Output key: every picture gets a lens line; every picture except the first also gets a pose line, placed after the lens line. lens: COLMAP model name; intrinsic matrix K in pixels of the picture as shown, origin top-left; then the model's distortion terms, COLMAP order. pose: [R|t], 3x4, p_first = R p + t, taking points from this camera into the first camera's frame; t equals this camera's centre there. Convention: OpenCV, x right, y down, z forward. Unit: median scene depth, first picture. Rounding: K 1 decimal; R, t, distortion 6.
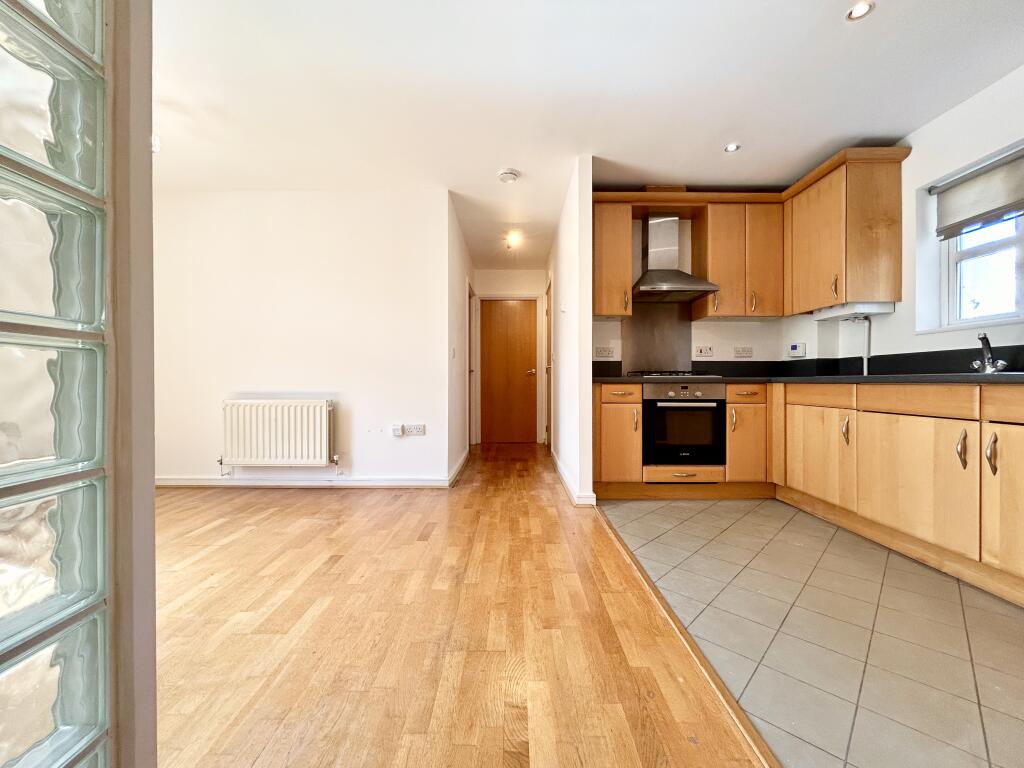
lens RADIAL K [[415.0, 0, 508.6], [0, 415.0, 381.7], [0, 0, 1]] dist [-0.001450, -0.000196]
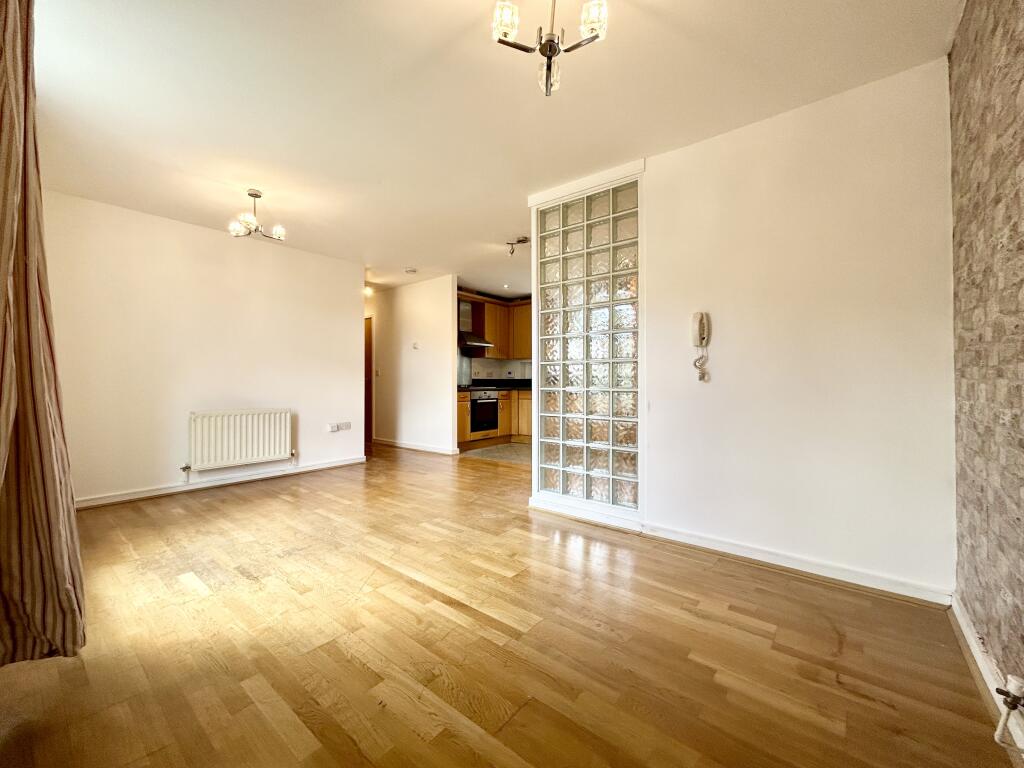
lens RADIAL K [[415.0, 0, 510.9], [0, 415.0, 383.1], [0, 0, 1]] dist [-0.001450, -0.000196]
pose [[0.624962, -0.002000, 0.780652, -1.129839], [0.003106, 0.999995, 0.000076, -0.035414], [-0.780649, 0.002377, 0.624965, -0.403415]]
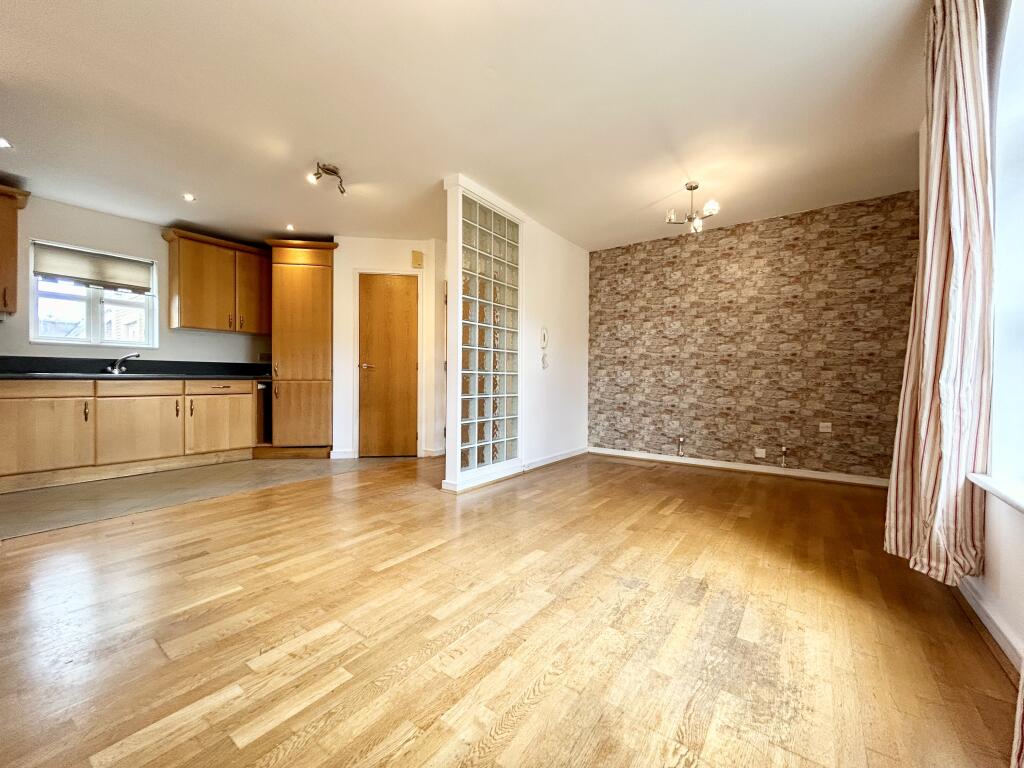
lens RADIAL K [[415.0, 0, 509.1], [0, 415.0, 383.2], [0, 0, 1]] dist [-0.001450, -0.000196]
pose [[-0.811519, -0.009383, 0.584251, -0.974706], [-0.005166, 0.999947, 0.008883, -0.001431], [-0.584303, 0.004191, -0.811524, 1.033078]]
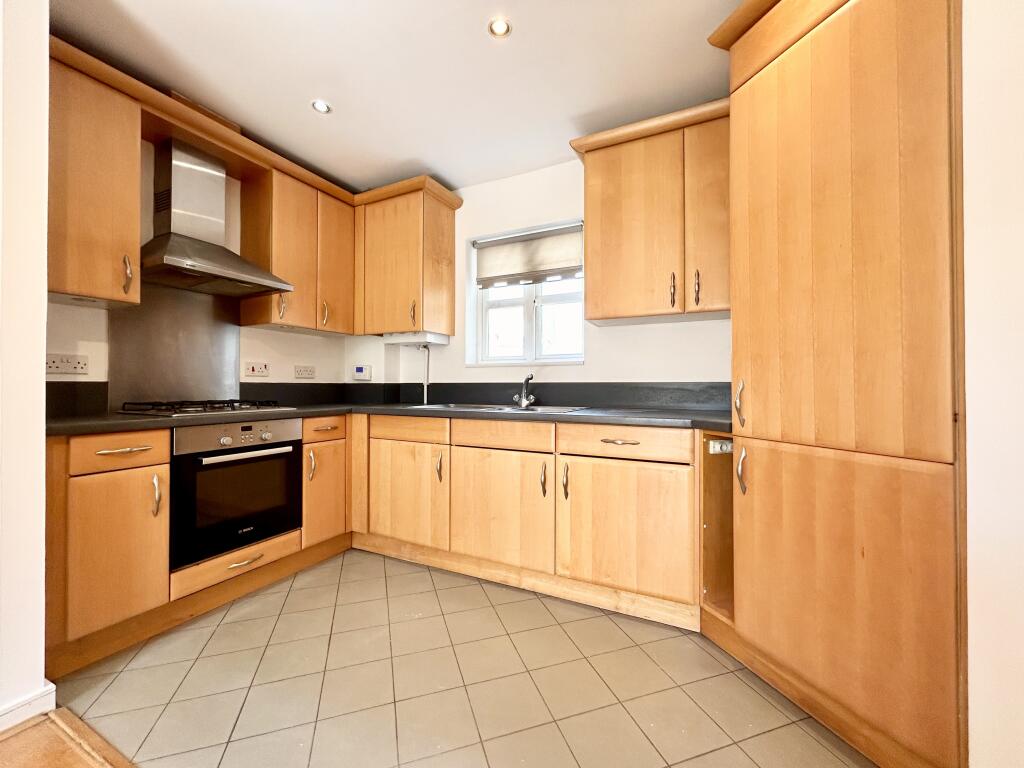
lens RADIAL K [[415.0, 0, 512.8], [0, 415.0, 382.6], [0, 0, 1]] dist [-0.001450, -0.000196]
pose [[0.441248, 0.007830, 0.897351, 0.020764], [-0.000737, 0.999965, -0.008363, -0.053895], [-0.897385, 0.003029, 0.441238, 0.334762]]
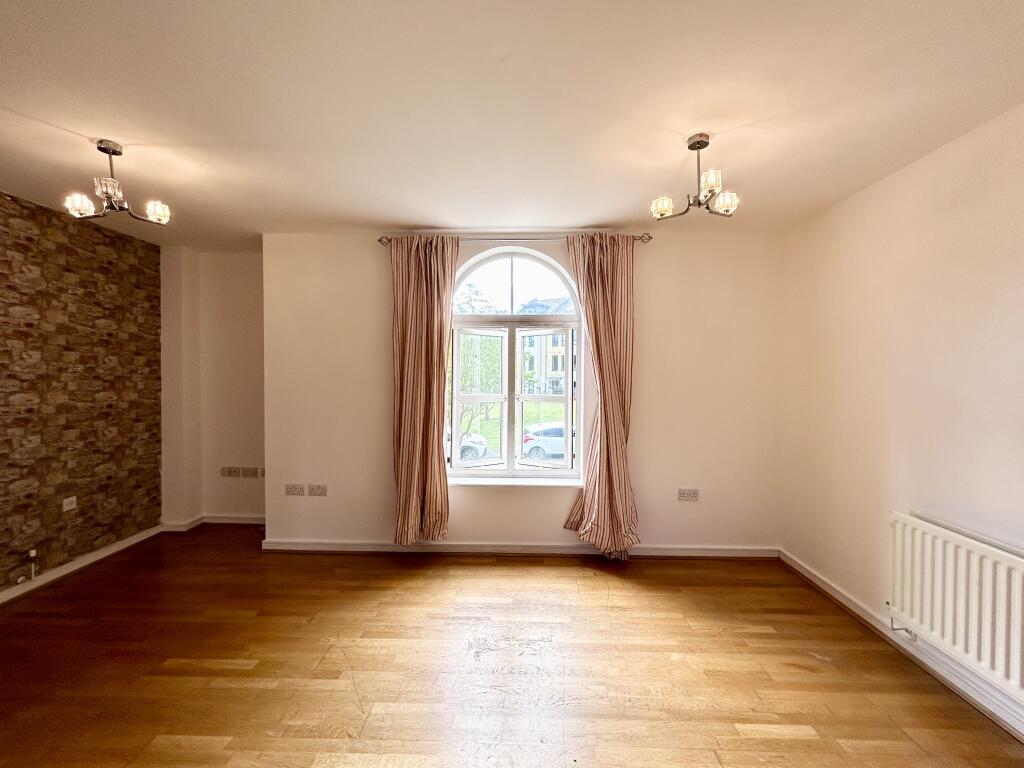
lens RADIAL K [[447.5, 0, 513.0], [0, 447.5, 384.6], [0, 0, 1]] dist [-0.001156, 0.000164]
pose [[-0.008627, 0.030323, -0.999503, -0.024292], [-0.007383, 0.999511, 0.030387, -0.172313], [0.999936, 0.007641, -0.008399, 0.495731]]
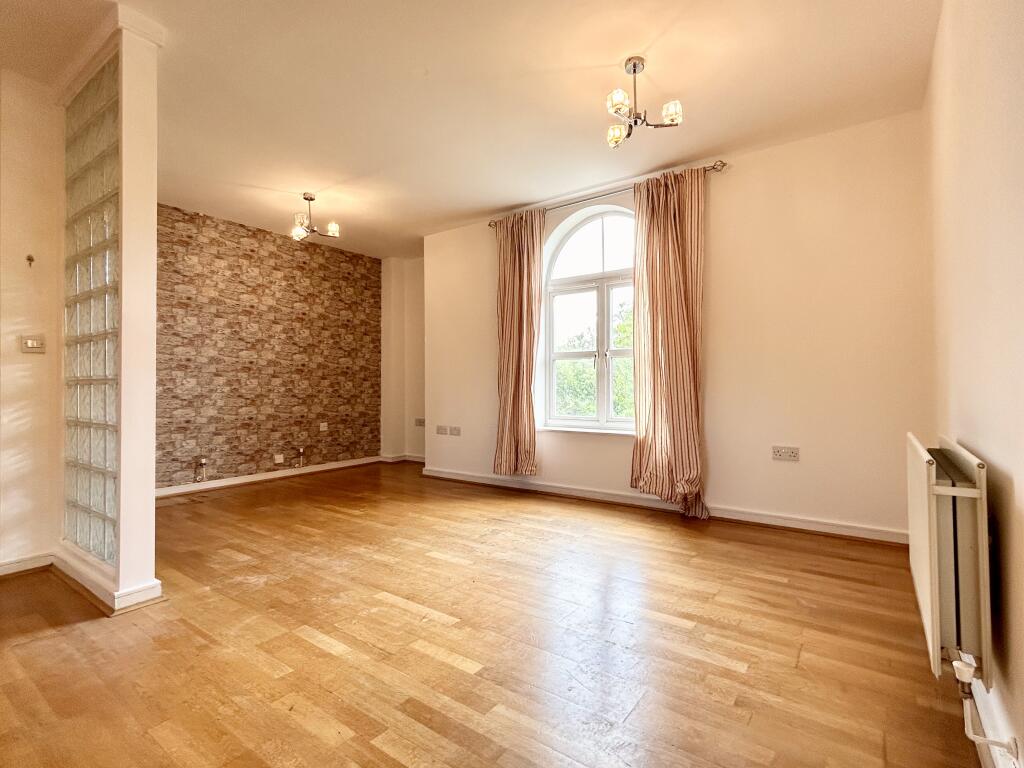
lens RADIAL K [[496.8, 0, 514.1], [0, 496.8, 385.4], [0, 0, 1]] dist [-0.001022, 0.000140]
pose [[-0.573101, 0.002267, -0.819481, 0.048025], [0.003826, 0.999993, 0.000090, -0.009860], [0.819476, -0.003083, -0.573106, 1.064642]]
